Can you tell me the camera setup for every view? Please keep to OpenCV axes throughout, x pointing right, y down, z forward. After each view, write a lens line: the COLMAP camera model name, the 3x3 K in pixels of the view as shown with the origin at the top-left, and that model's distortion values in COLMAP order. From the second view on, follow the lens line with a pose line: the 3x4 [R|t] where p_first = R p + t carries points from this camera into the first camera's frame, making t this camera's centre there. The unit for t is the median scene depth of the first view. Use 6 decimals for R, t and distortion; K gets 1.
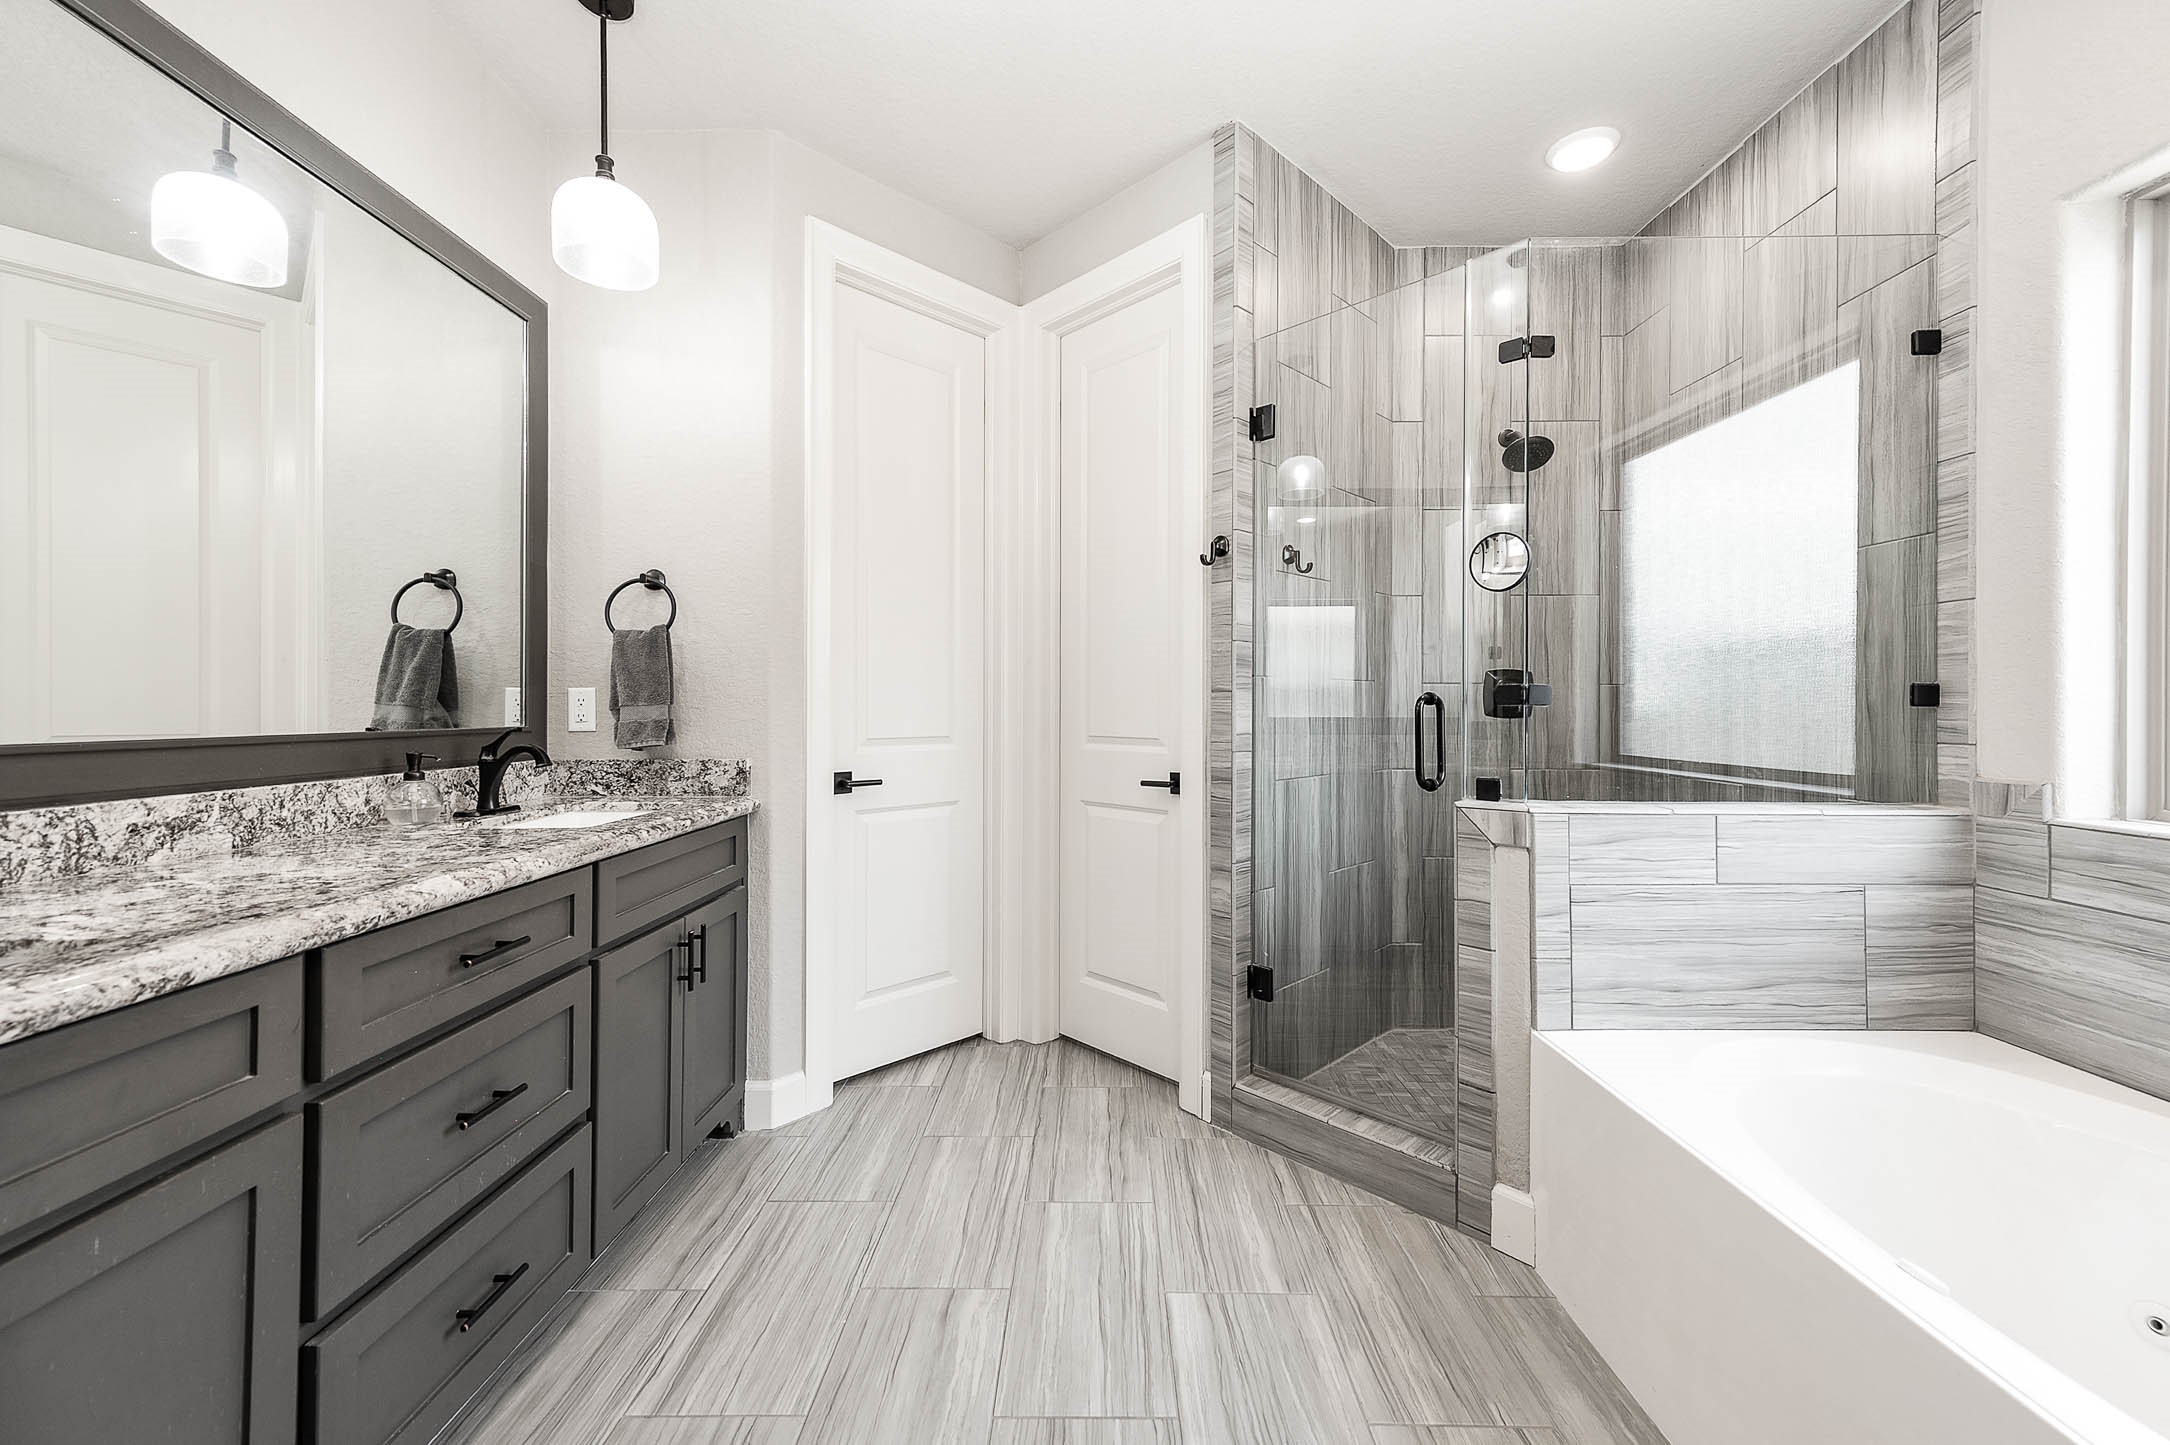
lens RADIAL K [[851.1, 0, 1091.4], [0, 851.1, 704.2], [0, 0, 1]] dist [0.016475, 0.000348]
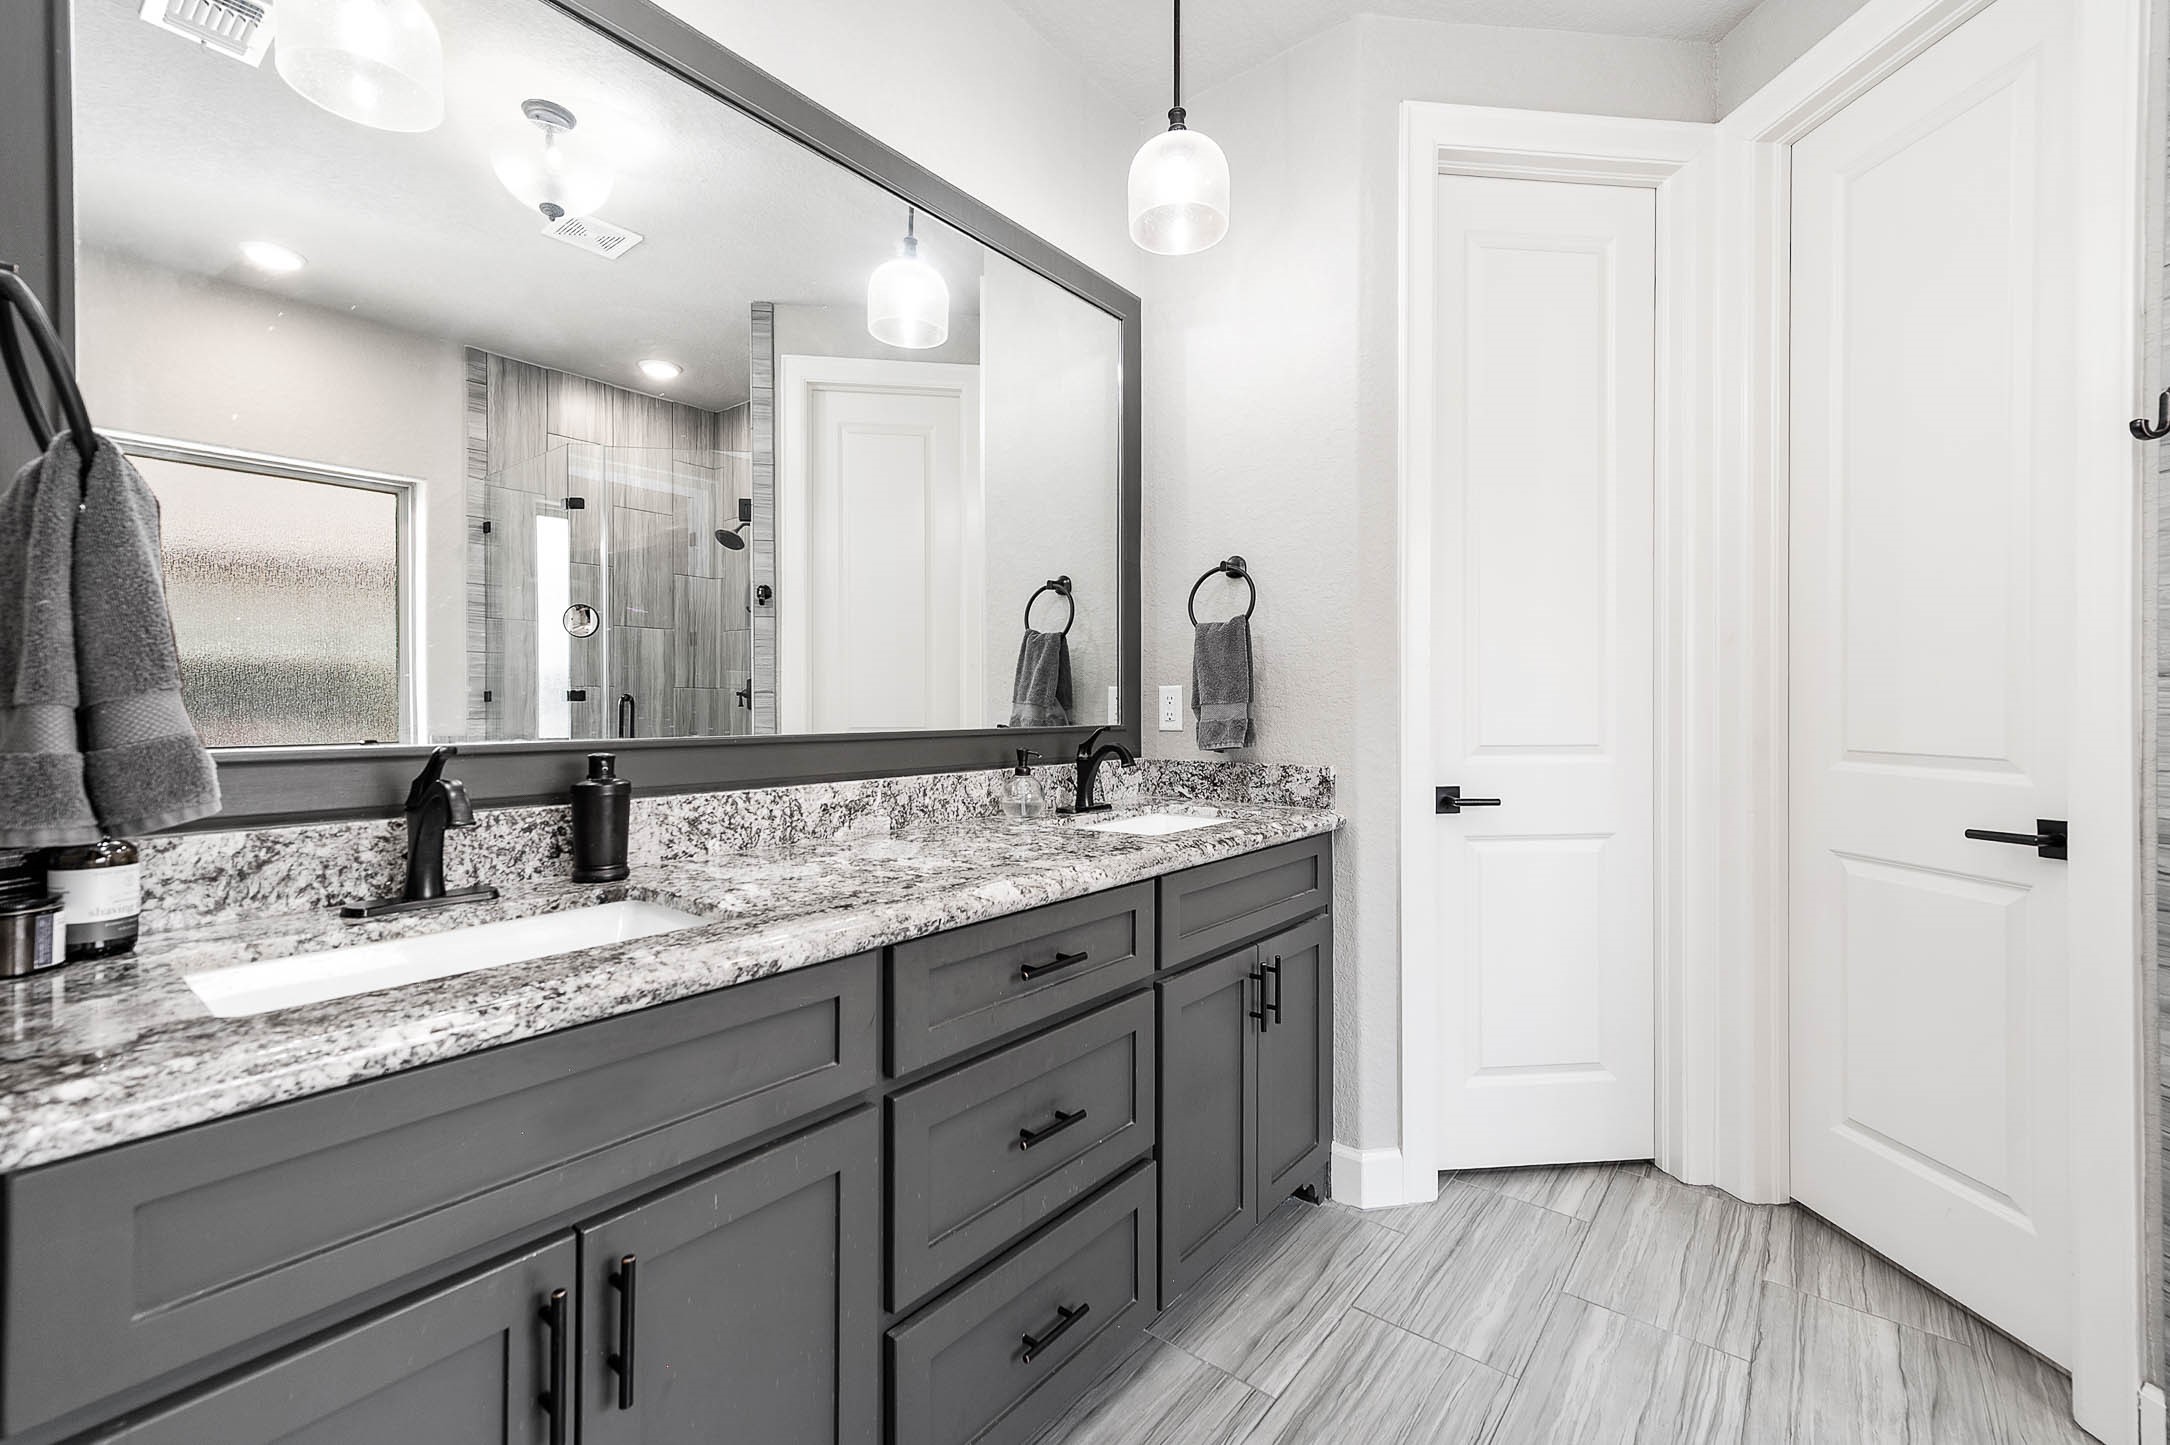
lens RADIAL K [[925.5, 0, 1083.5], [0, 925.5, 703.1], [0, 0, 1]] dist [0.008391, 0.001232]
pose [[0.781297, -0.002199, -0.624156, -0.022289], [0.002883, 0.999996, 0.000086, 0.000283], [0.624153, -0.001866, 0.781300, 0.149274]]
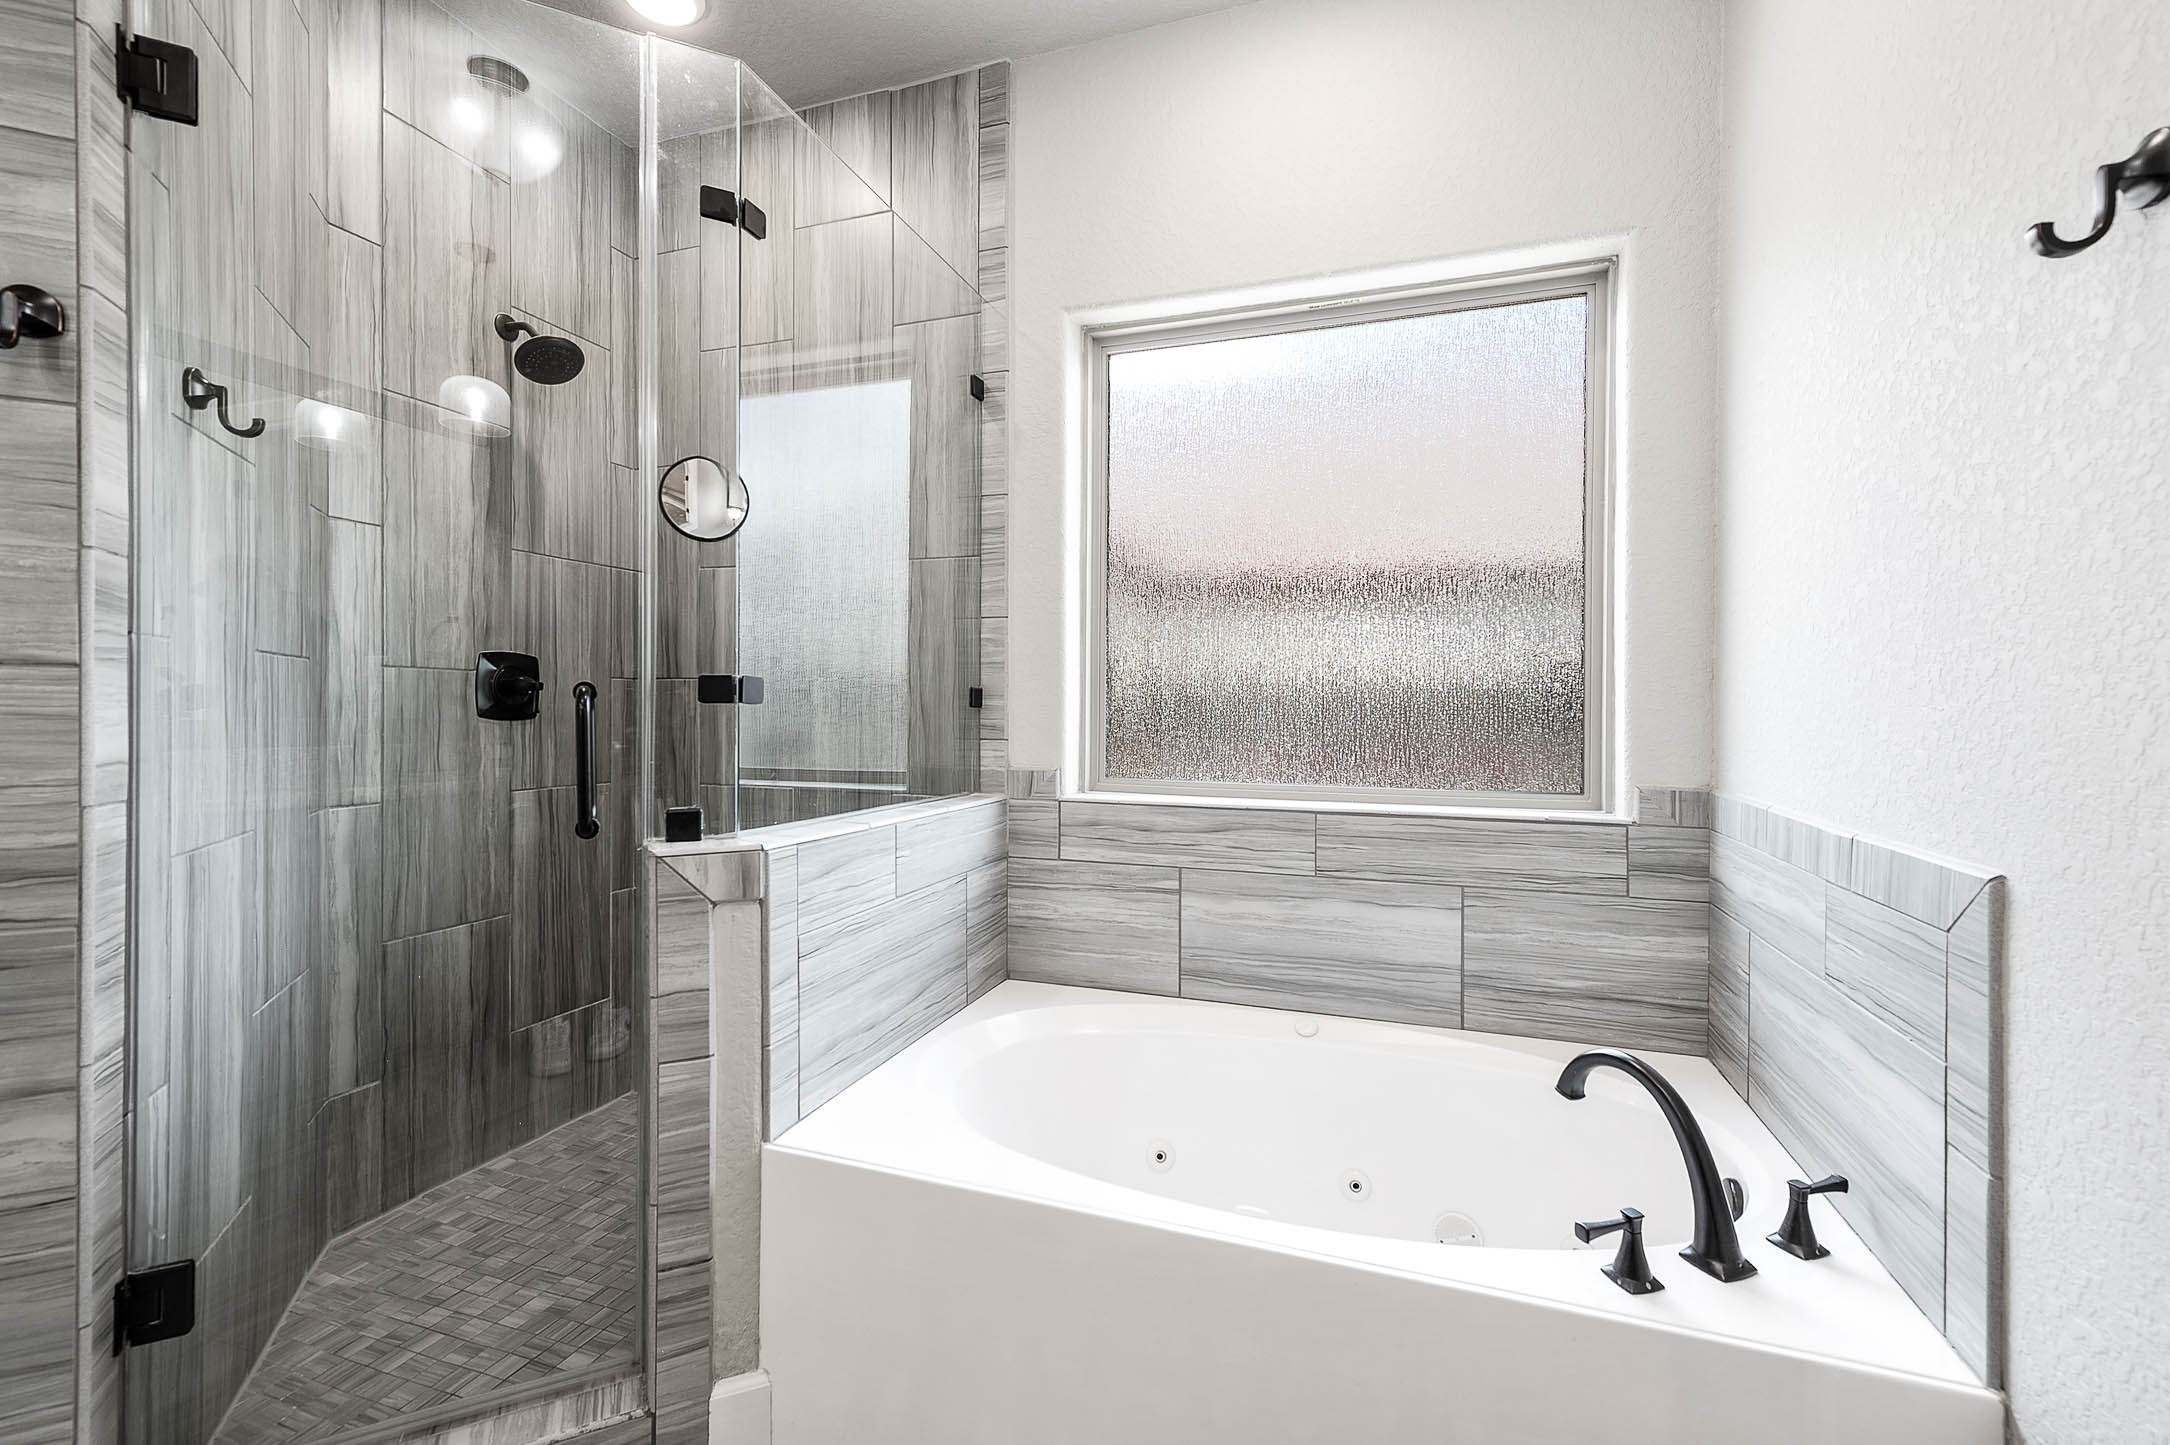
lens RADIAL K [[925.5, 0, 1083.5], [0, 925.5, 714.8], [0, 0, 1]] dist [0.008391, 0.001232]
pose [[0.325779, -0.004473, 0.945435, -0.138286], [-0.010439, 0.999911, 0.008328, 0.000755], [-0.945388, -0.012583, 0.325704, 0.445167]]
